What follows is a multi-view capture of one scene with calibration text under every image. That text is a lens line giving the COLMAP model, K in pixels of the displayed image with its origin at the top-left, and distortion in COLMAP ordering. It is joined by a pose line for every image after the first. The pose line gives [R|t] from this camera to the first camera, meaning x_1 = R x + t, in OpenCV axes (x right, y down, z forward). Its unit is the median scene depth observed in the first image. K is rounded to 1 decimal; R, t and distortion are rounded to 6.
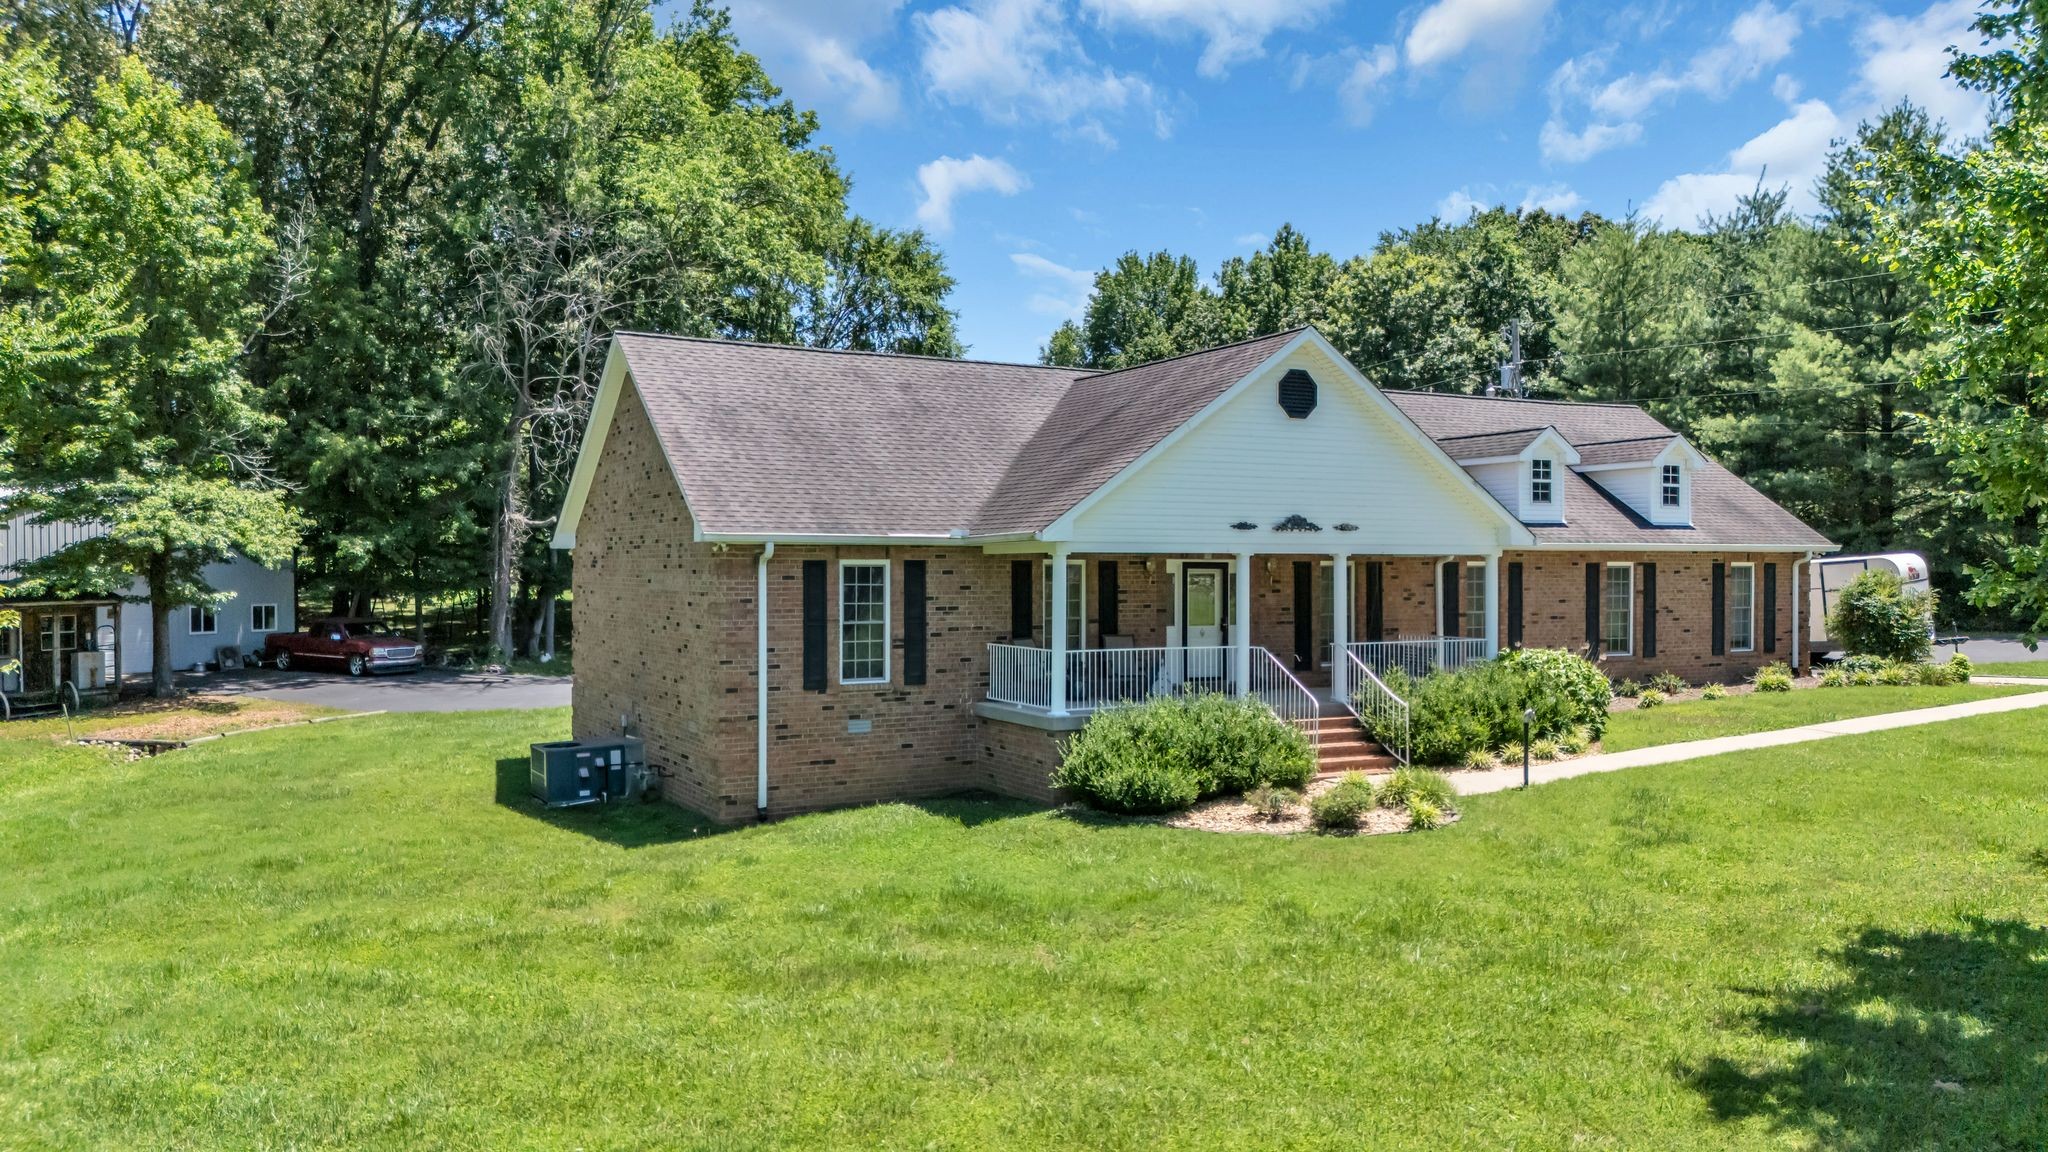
lens RADIAL K [[1463.1, 0, 1024.0], [0, 1463.1, 576.0], [0, 0, 1]] dist [0.072187, -0.085365]
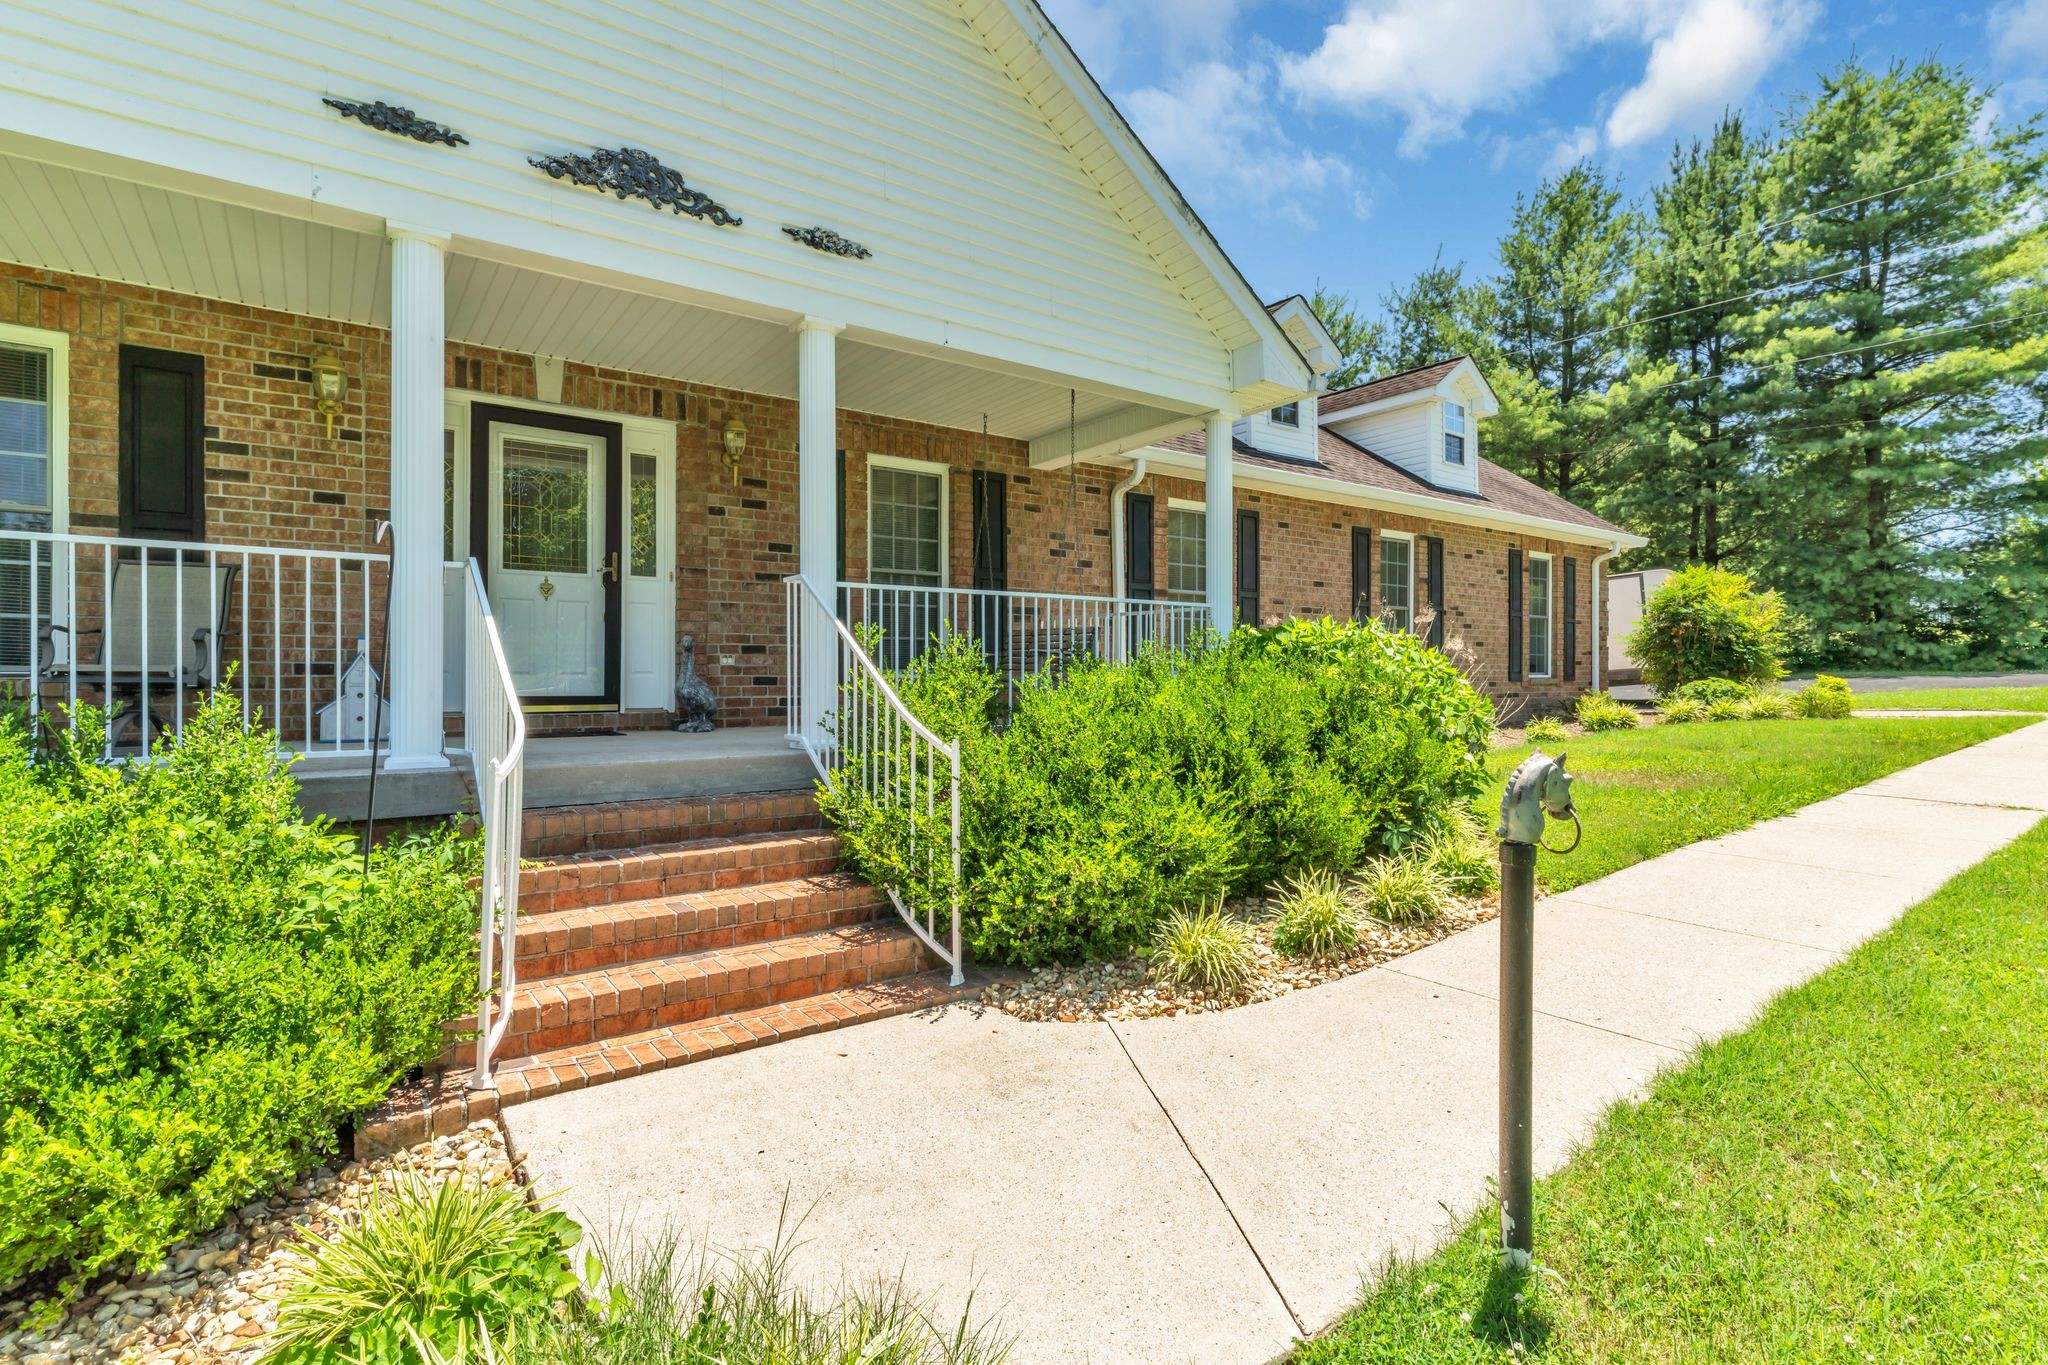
lens RADIAL K [[977.6, 0, 1024.0], [0, 977.6, 682.5], [0, 0, 1]] dist [0.005004, -0.000076]
pose [[0.990038, -0.001739, 0.140789, 0.224498], [0.001342, 0.999995, 0.002912, 0.067273], [-0.140793, -0.002694, 0.990035, 0.739586]]
